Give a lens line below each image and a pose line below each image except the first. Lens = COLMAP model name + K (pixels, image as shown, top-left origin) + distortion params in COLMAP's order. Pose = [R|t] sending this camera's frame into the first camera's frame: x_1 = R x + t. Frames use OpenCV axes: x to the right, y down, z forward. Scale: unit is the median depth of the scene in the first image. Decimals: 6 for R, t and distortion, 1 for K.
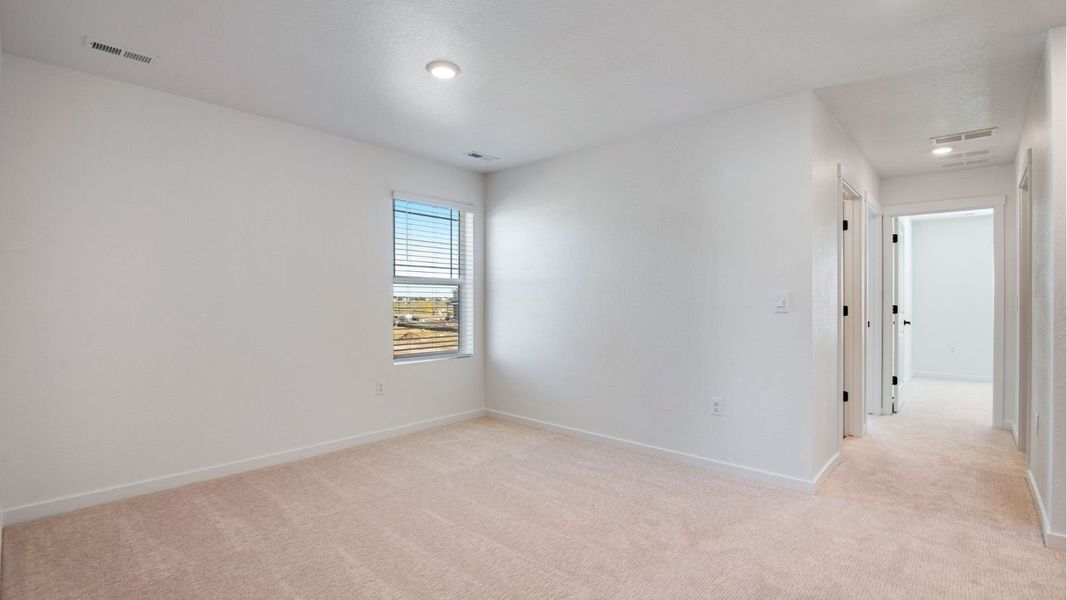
lens RADIAL K [[485.1, 0, 533.5], [0, 485.1, 300.0], [0, 0, 1]] dist [-0.021870, -0.000769]
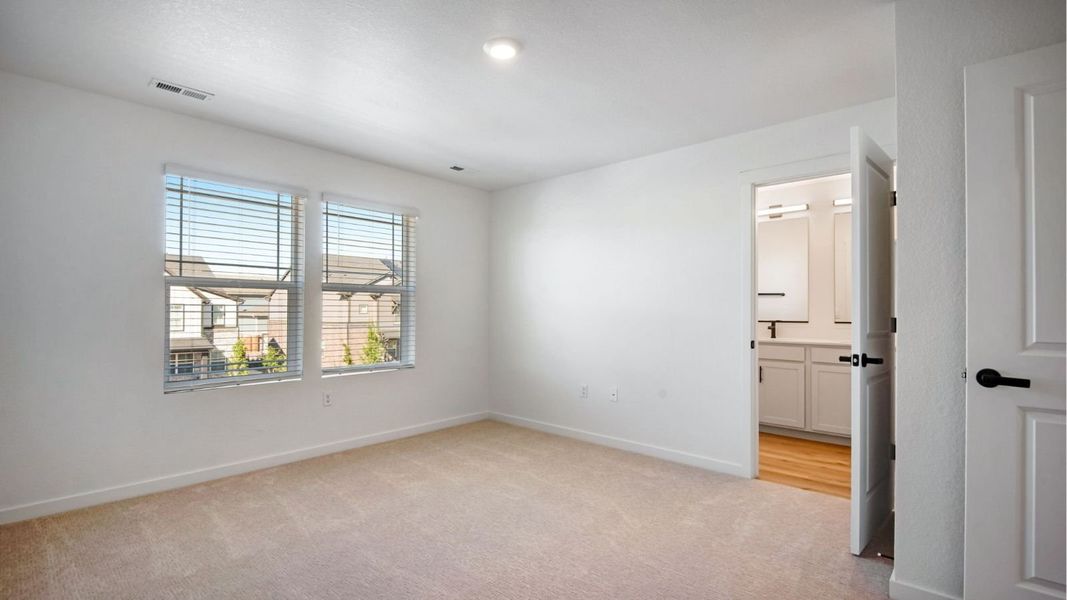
lens RADIAL K [[453.9, 0, 533.5], [0, 453.9, 300.0], [0, 0, 1]] dist [-0.050610, -0.000092]
pose [[0.999924, -0.005919, 0.010820, 0.104226], [0.006098, 0.999844, -0.016604, 0.000633], [-0.010720, 0.016669, 0.999804, 0.116931]]
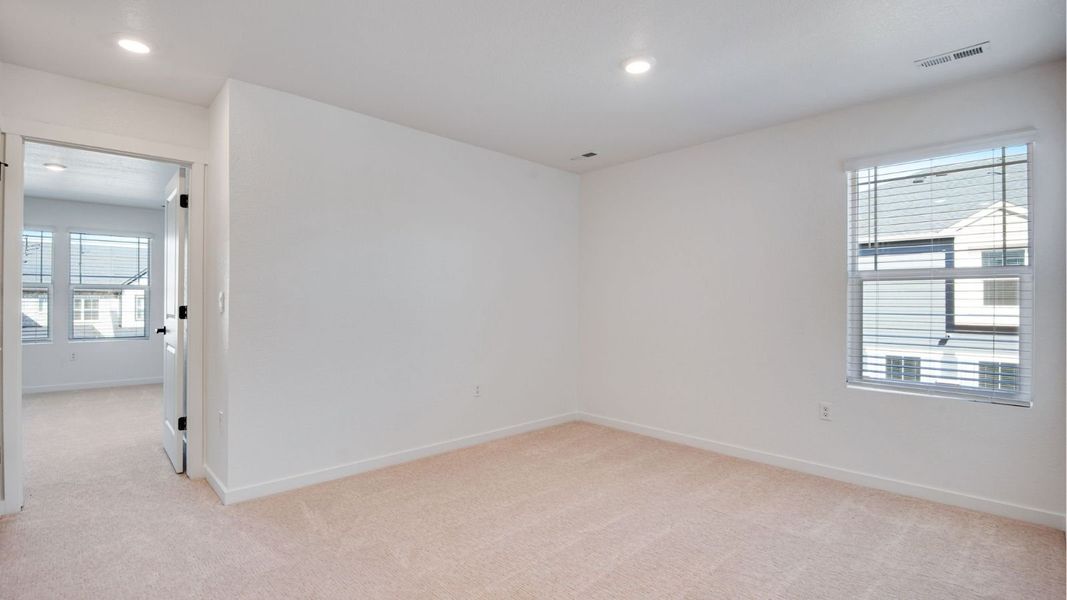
lens RADIAL K [[485.1, 0, 533.5], [0, 485.1, 300.0], [0, 0, 1]] dist [-0.021870, -0.000769]
pose [[-0.081618, -0.011531, -0.996597, 0.473419], [-0.003880, 0.999929, -0.011252, 0.005384], [0.996656, 0.002948, -0.081657, 0.524449]]
